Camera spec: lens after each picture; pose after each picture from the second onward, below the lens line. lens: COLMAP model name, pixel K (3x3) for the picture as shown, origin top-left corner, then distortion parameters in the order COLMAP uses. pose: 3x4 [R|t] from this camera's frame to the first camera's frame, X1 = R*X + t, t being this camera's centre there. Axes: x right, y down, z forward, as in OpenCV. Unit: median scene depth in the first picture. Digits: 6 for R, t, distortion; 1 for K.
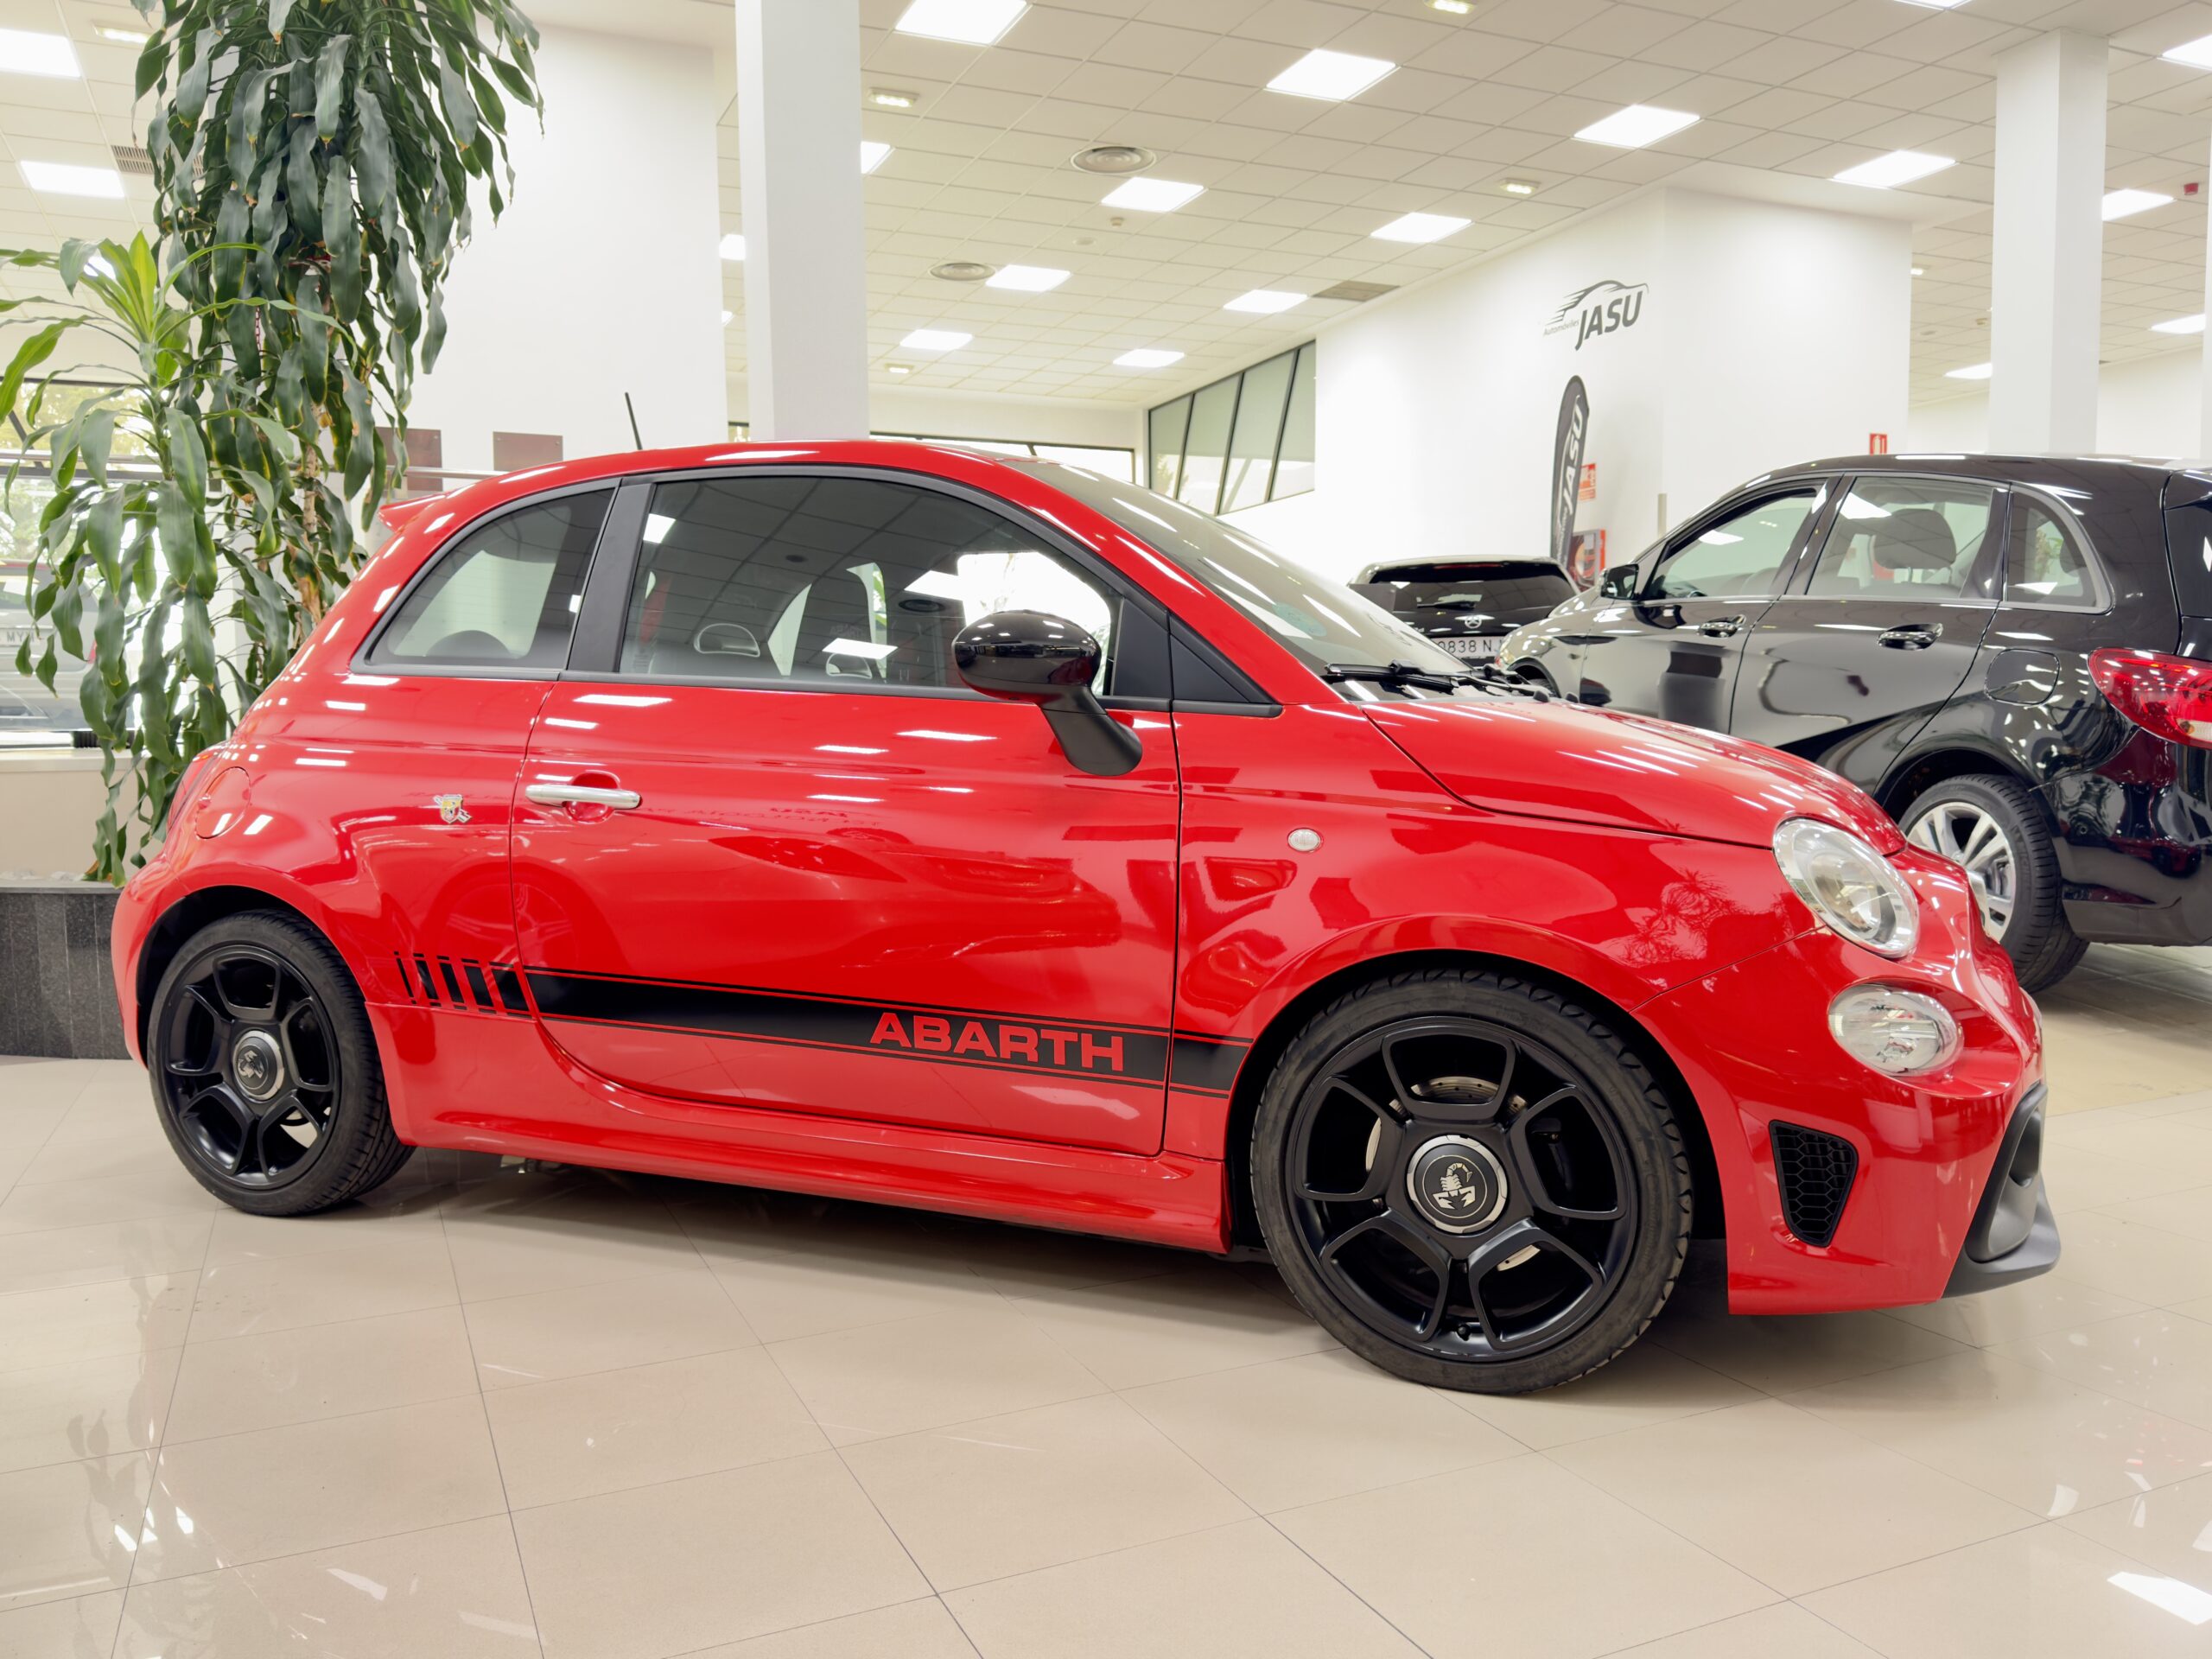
lens RADIAL K [[1558.9, 0, 1015.4], [0, 1558.9, 736.8], [0, 0, 1]] dist [0.138765, -0.248602]
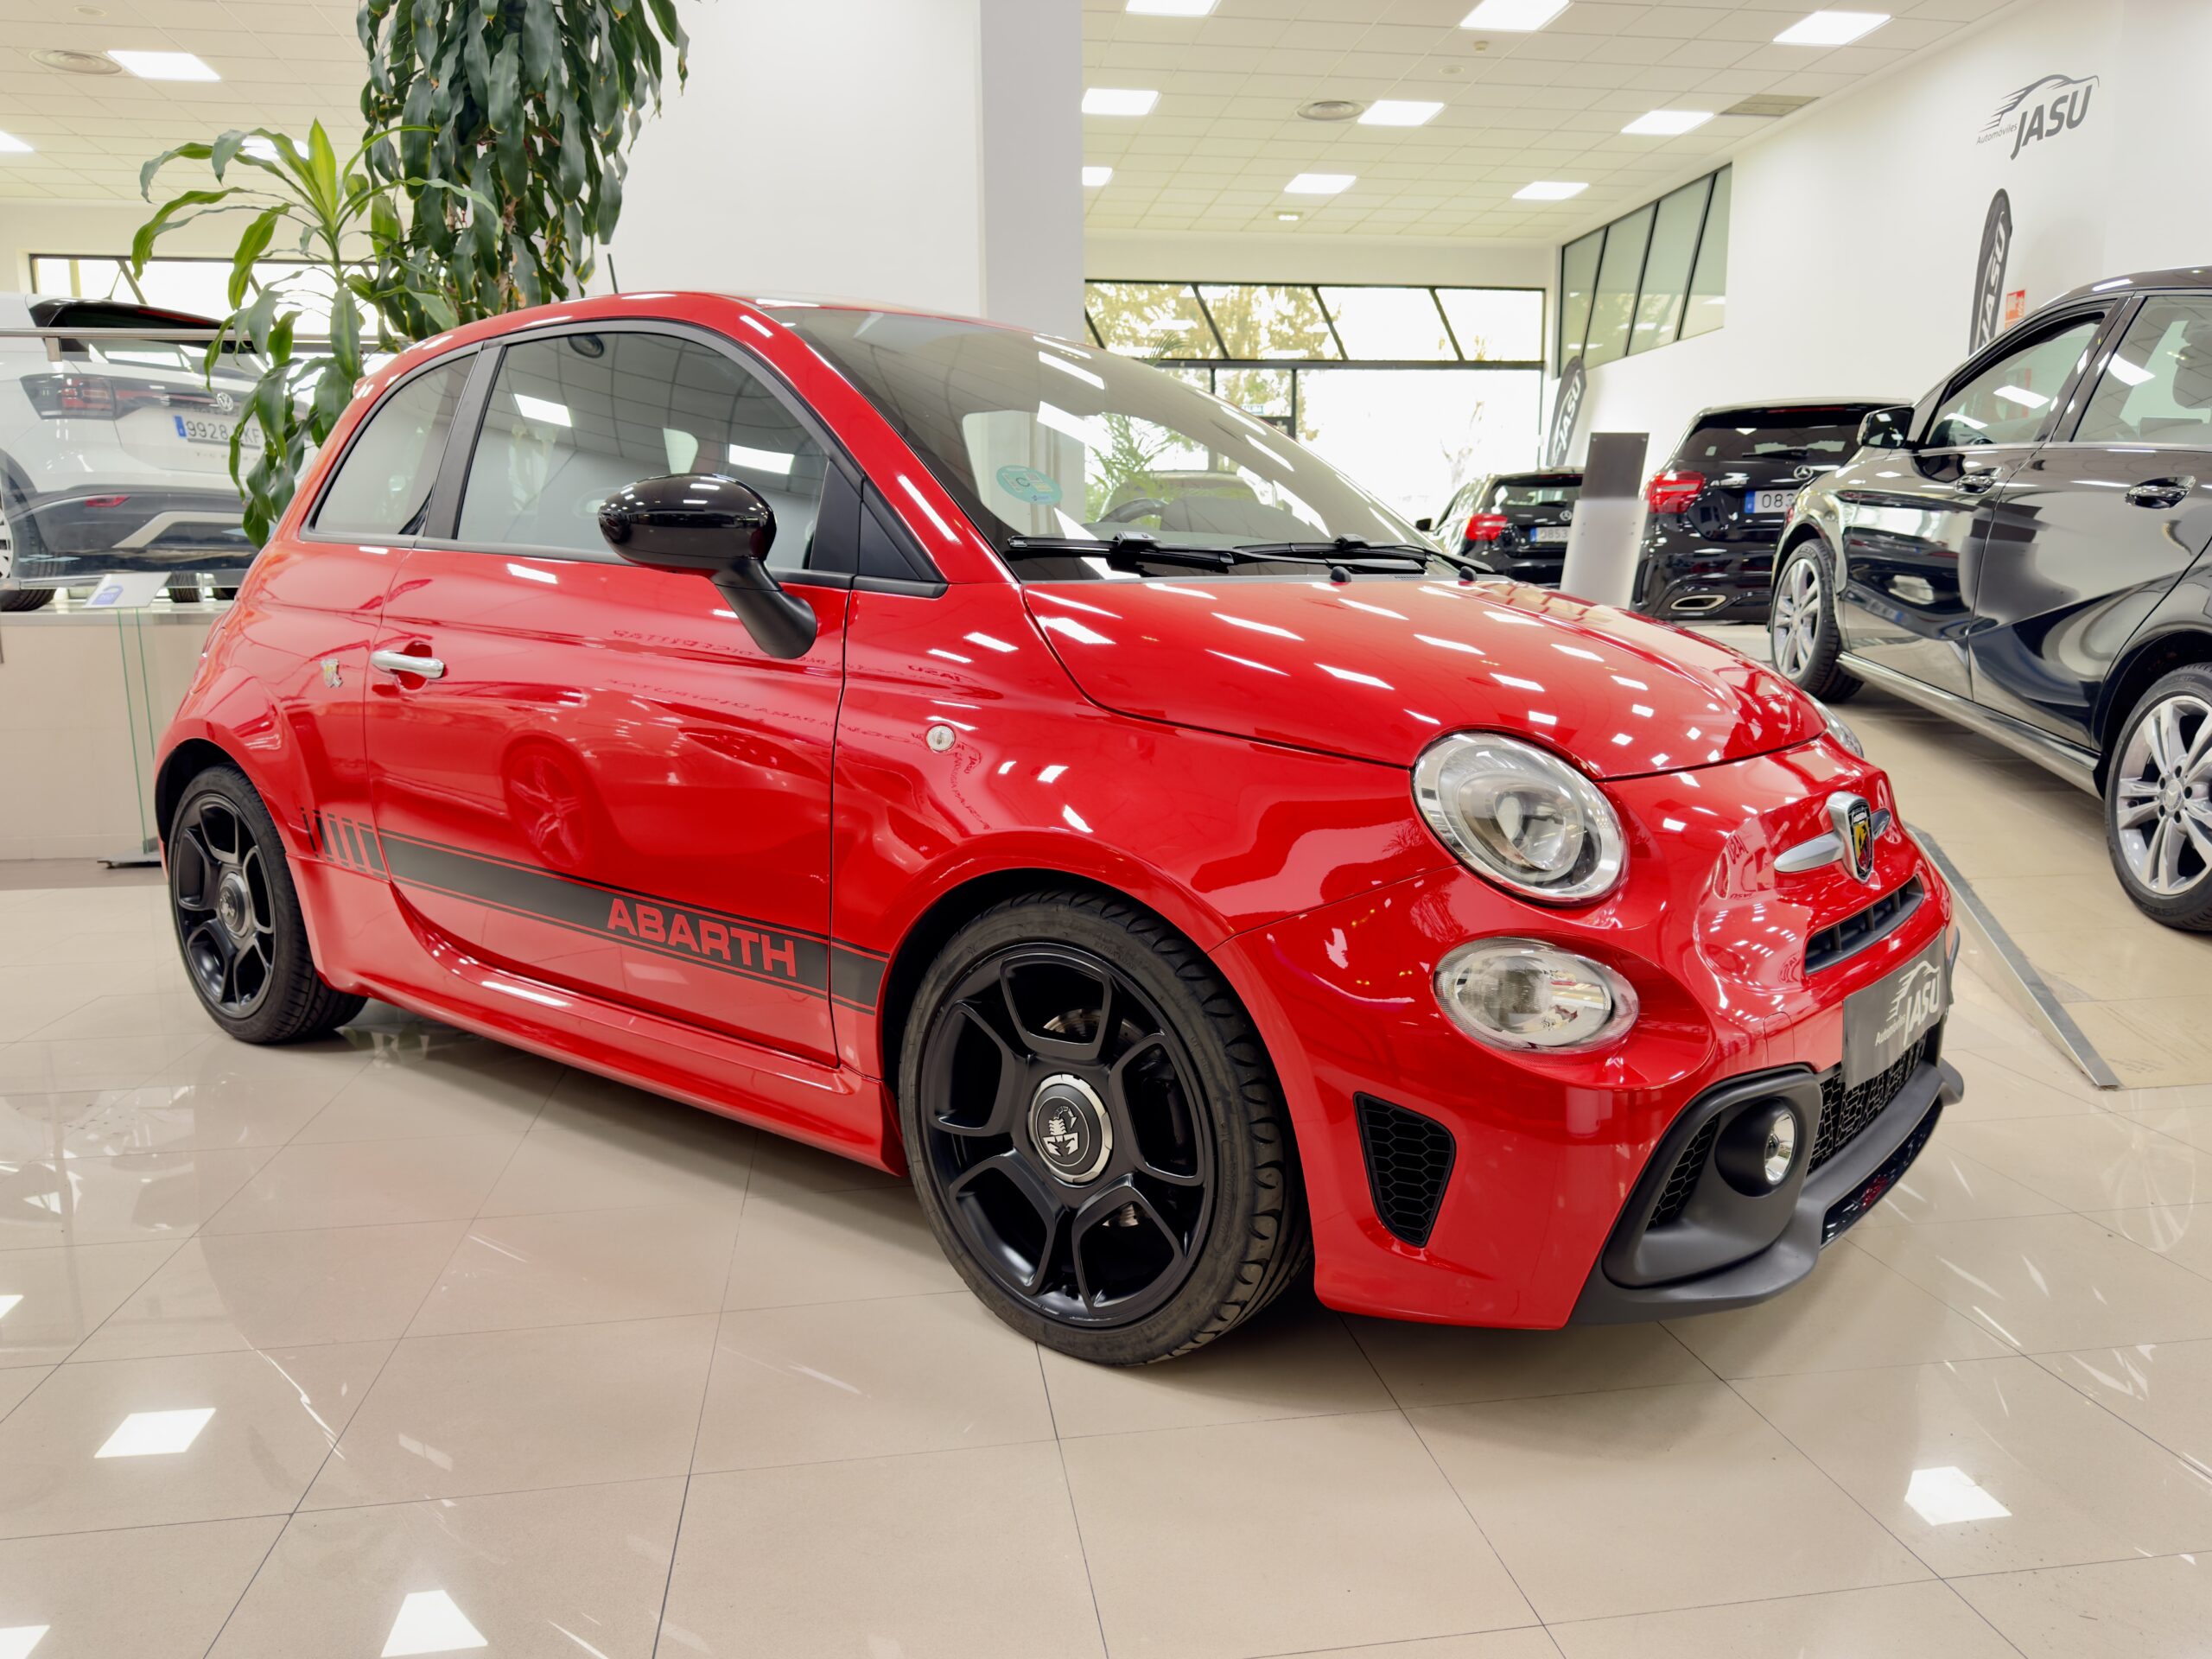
lens RADIAL K [[1542.7, 0, 1104.1], [0, 1542.7, 701.2], [0, 0, 1]] dist [0.020933, -0.001818]
pose [[0.972586, 0.026448, -0.231035, 0.337566], [-0.009694, 0.997259, 0.073354, -0.014032], [0.232341, -0.069104, 0.970176, 0.123654]]
